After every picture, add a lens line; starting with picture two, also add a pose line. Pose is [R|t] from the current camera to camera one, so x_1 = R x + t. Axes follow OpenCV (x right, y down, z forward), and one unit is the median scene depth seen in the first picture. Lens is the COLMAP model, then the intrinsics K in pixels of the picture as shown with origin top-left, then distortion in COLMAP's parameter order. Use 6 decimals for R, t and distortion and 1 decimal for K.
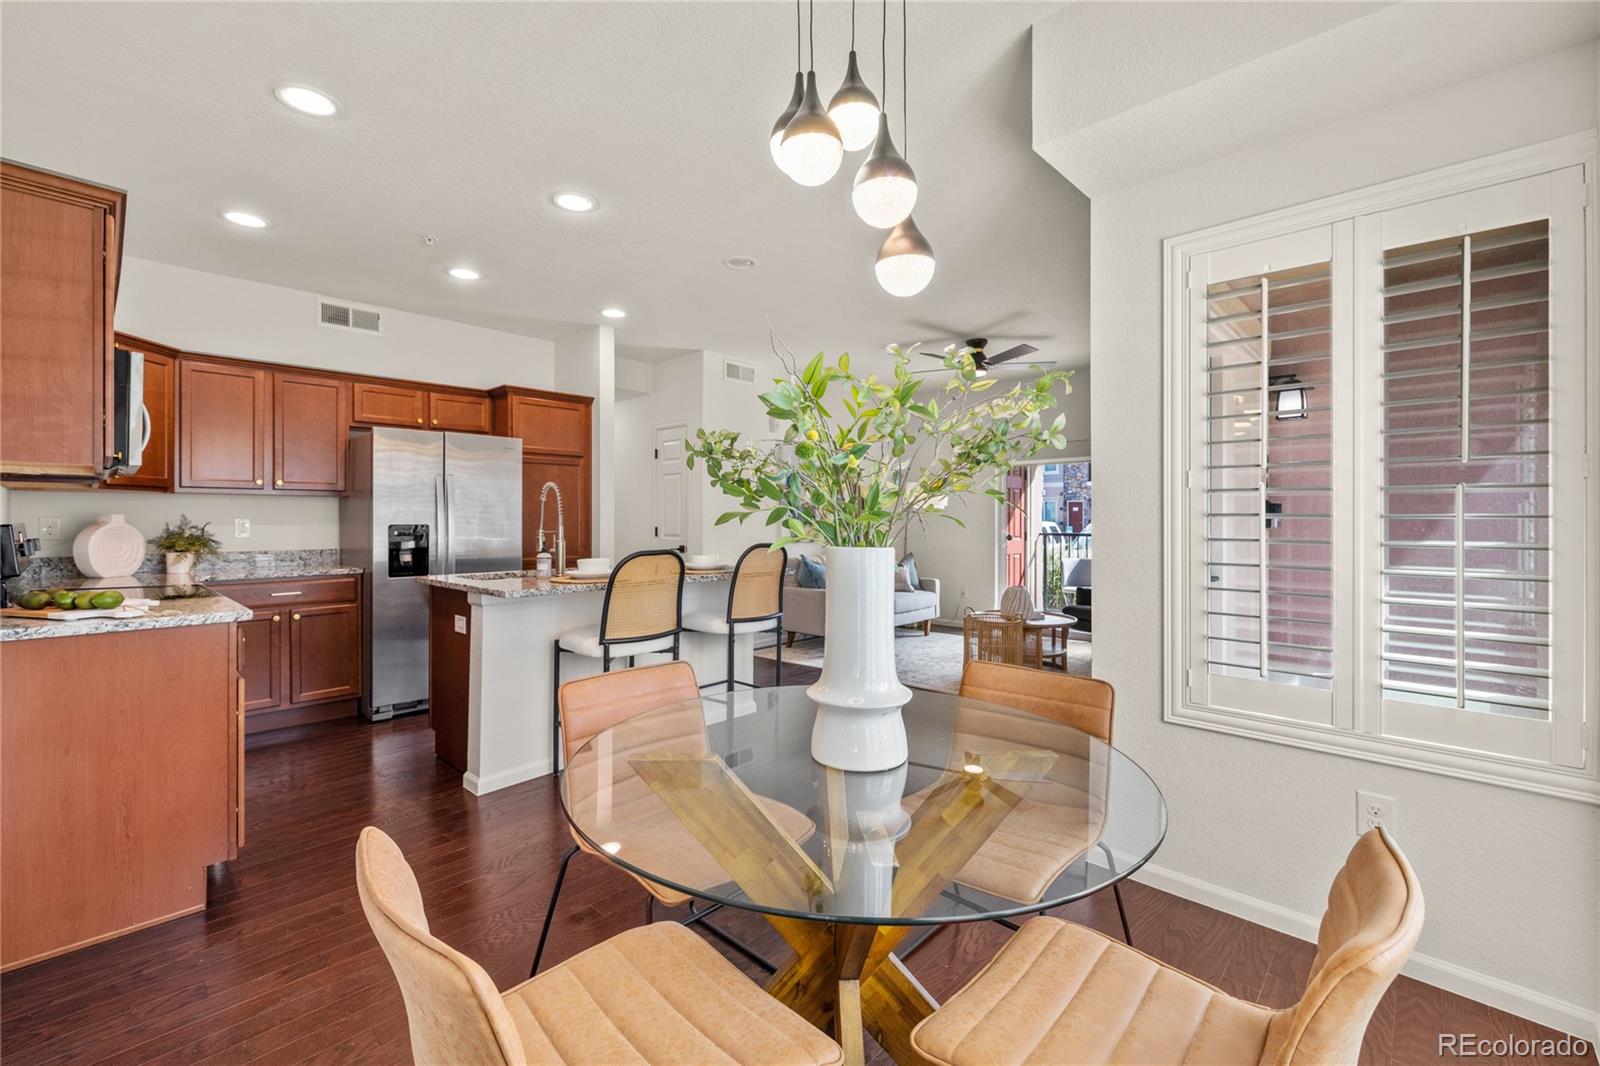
lens RADIAL K [[671.4, 0, 790.6], [0, 671.4, 519.1], [0, 0, 1]] dist [-0.003569, 0.000140]
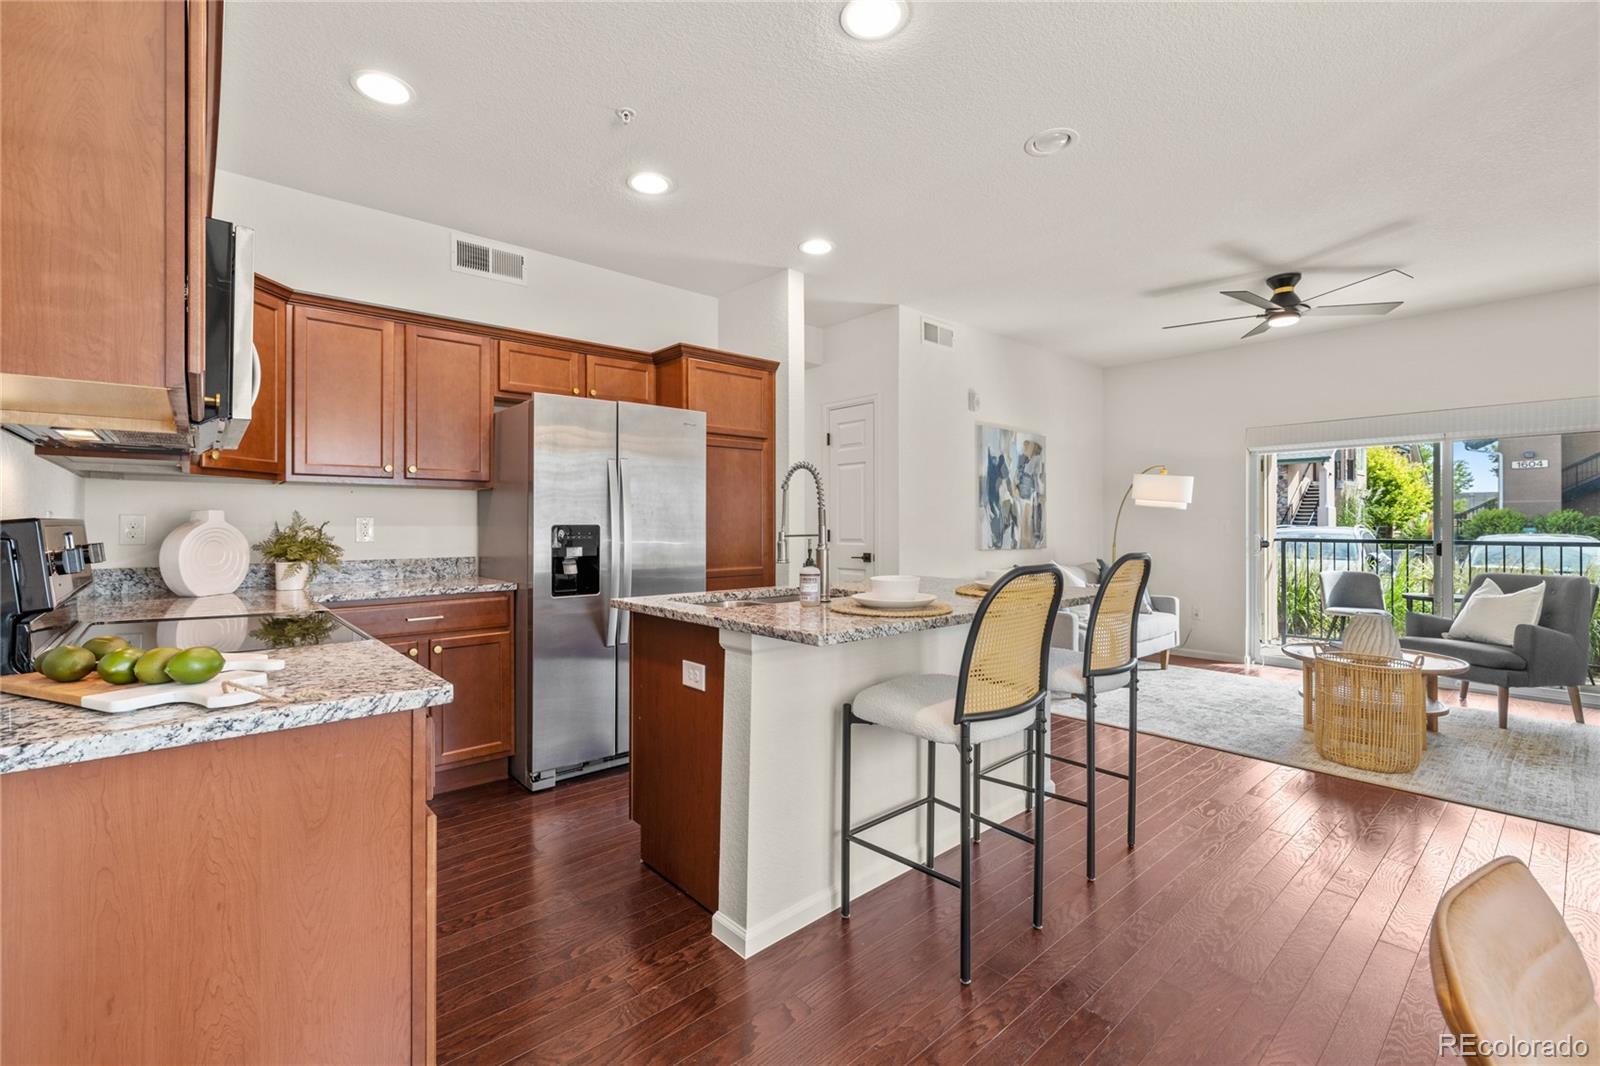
lens RADIAL K [[691.0, 0, 786.2], [0, 691.0, 521.3], [0, 0, 1]] dist [0.000584, -0.000234]
pose [[0.995040, -0.000567, -0.099470, -0.265262], [0.000223, 0.999994, -0.003469, 0.006959], [0.099471, 0.003429, 0.995035, 0.265527]]
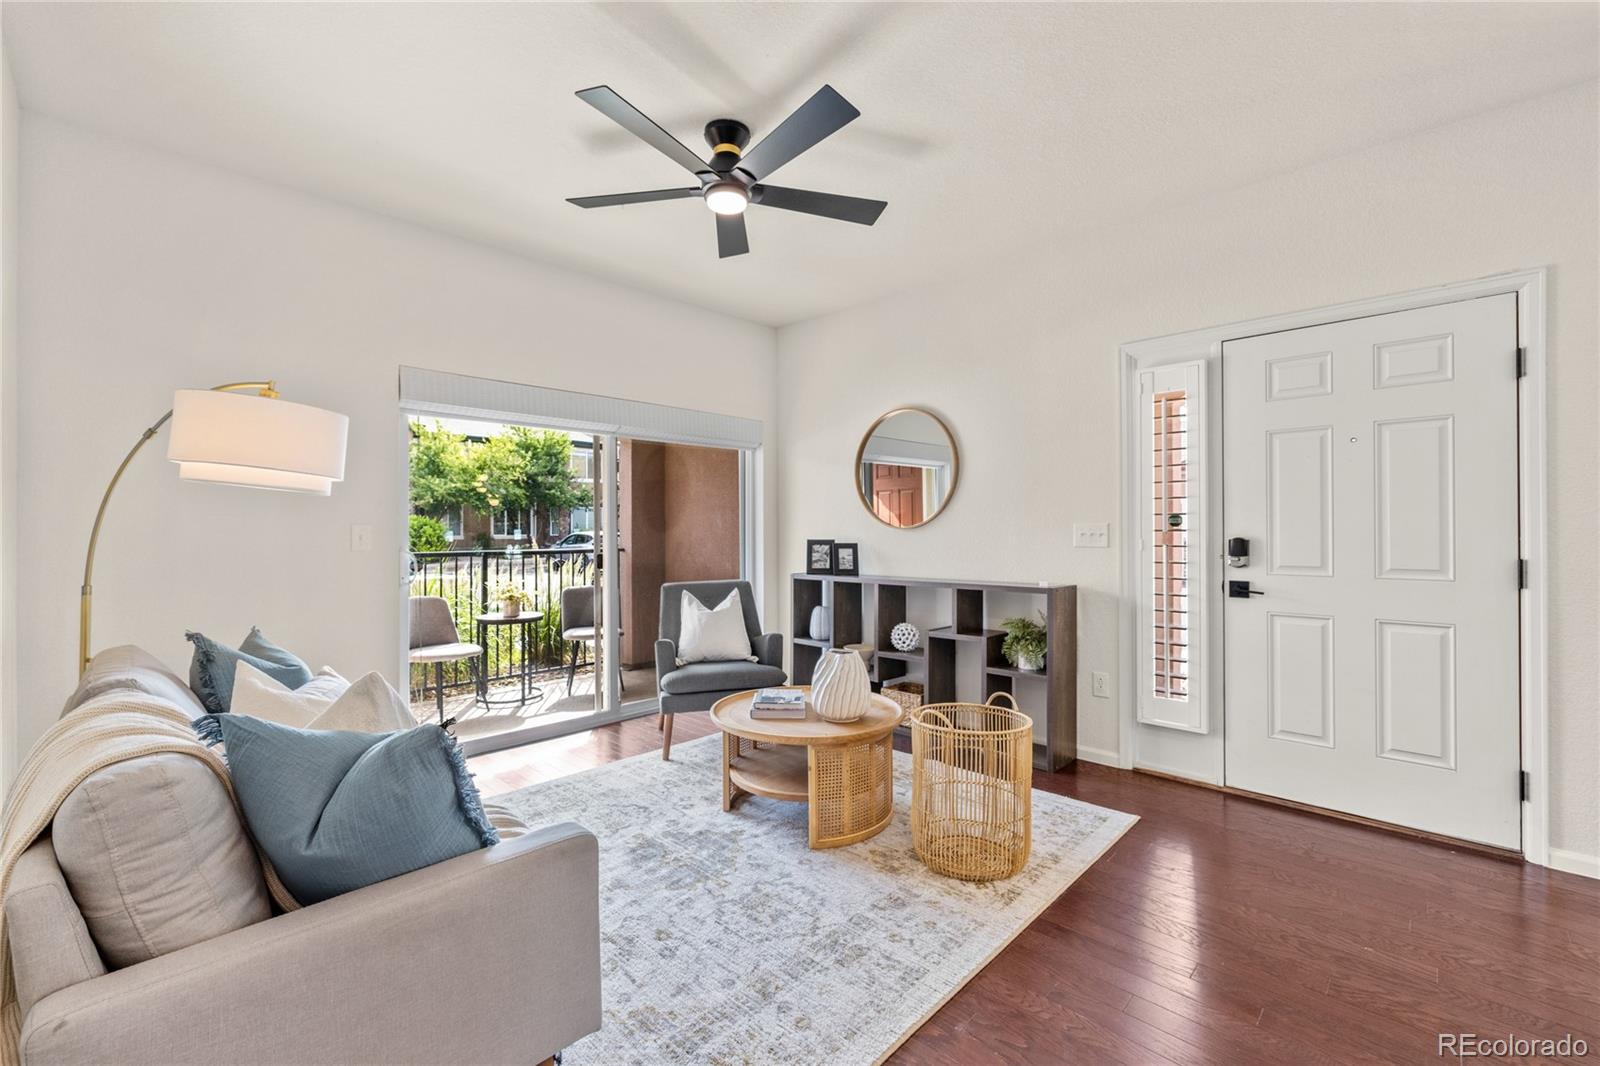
lens RADIAL K [[671.4, 0, 793.9], [0, 671.4, 527.5], [0, 0, 1]] dist [-0.003569, 0.000140]
pose [[0.012525, 0.005473, 0.999907, -0.244104], [0.003383, 0.999979, -0.005515, 0.007921], [-0.999916, 0.003452, 0.012506, 1.319230]]
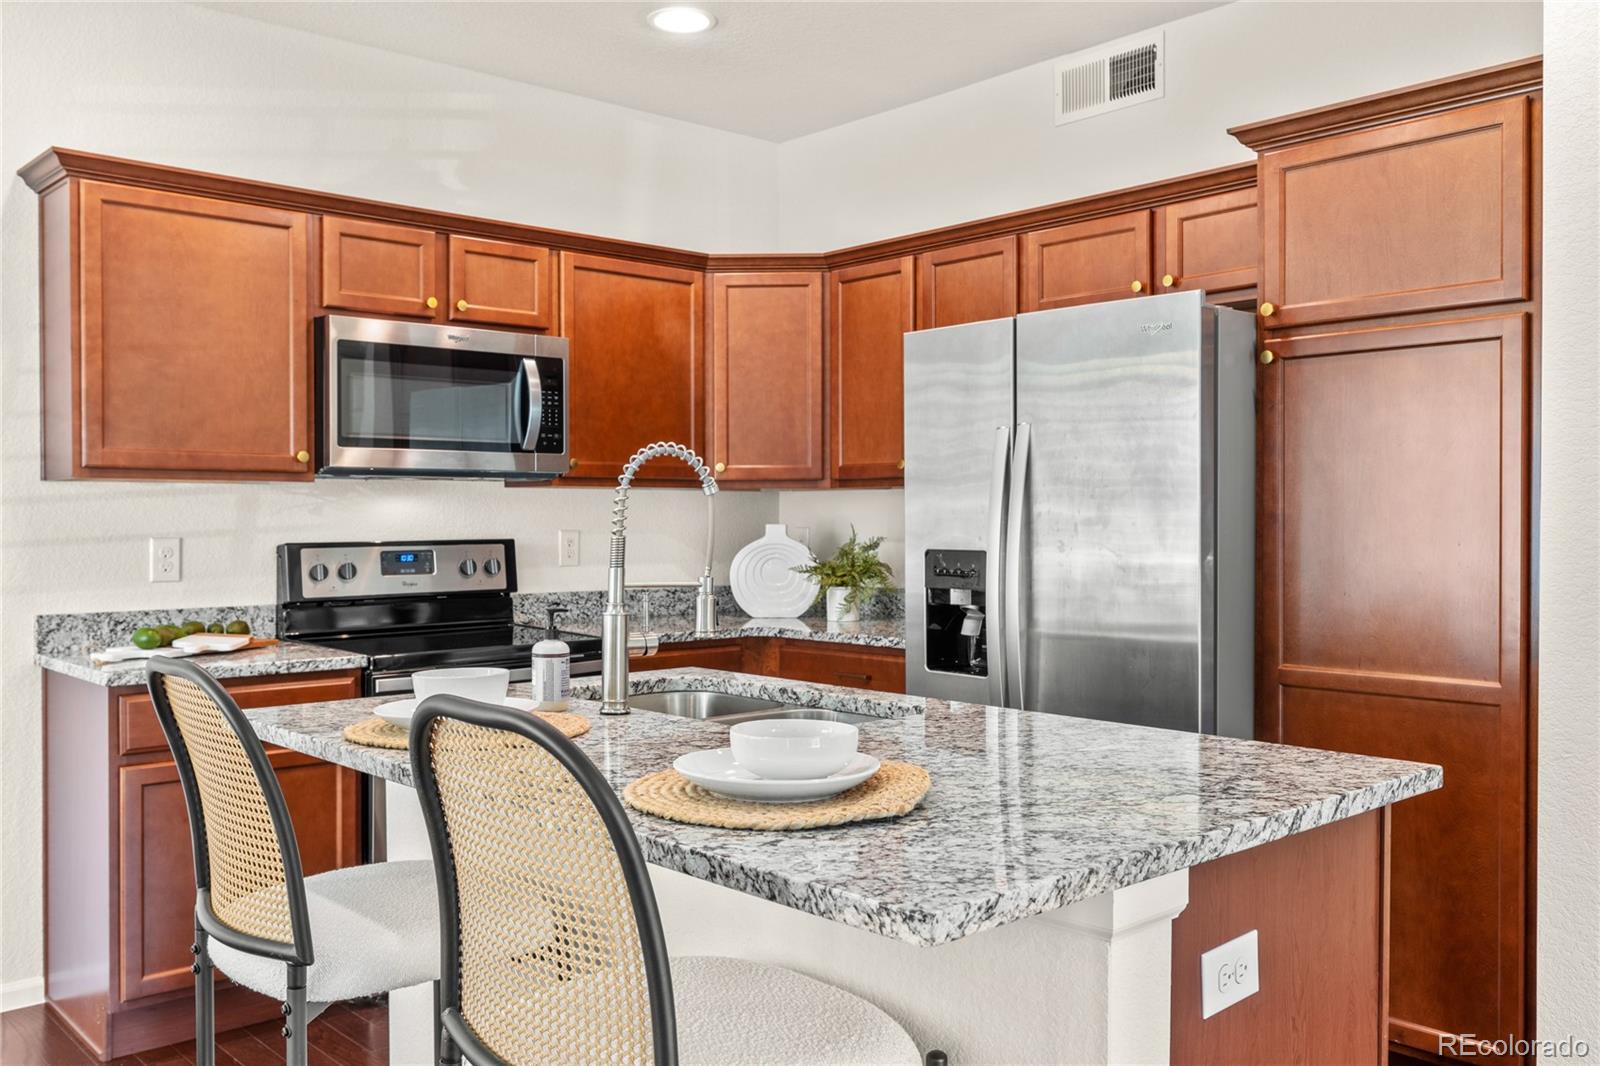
lens RADIAL K [[1362.1, 0, 798.6], [0, 1362.1, 542.1], [0, 0, 1]] dist [0.013671, -0.001911]
pose [[-0.073863, 0.021446, -0.997038, 0.304147], [0.002342, 0.999770, 0.021331, -0.015345], [0.997266, -0.000760, -0.073896, 0.977753]]
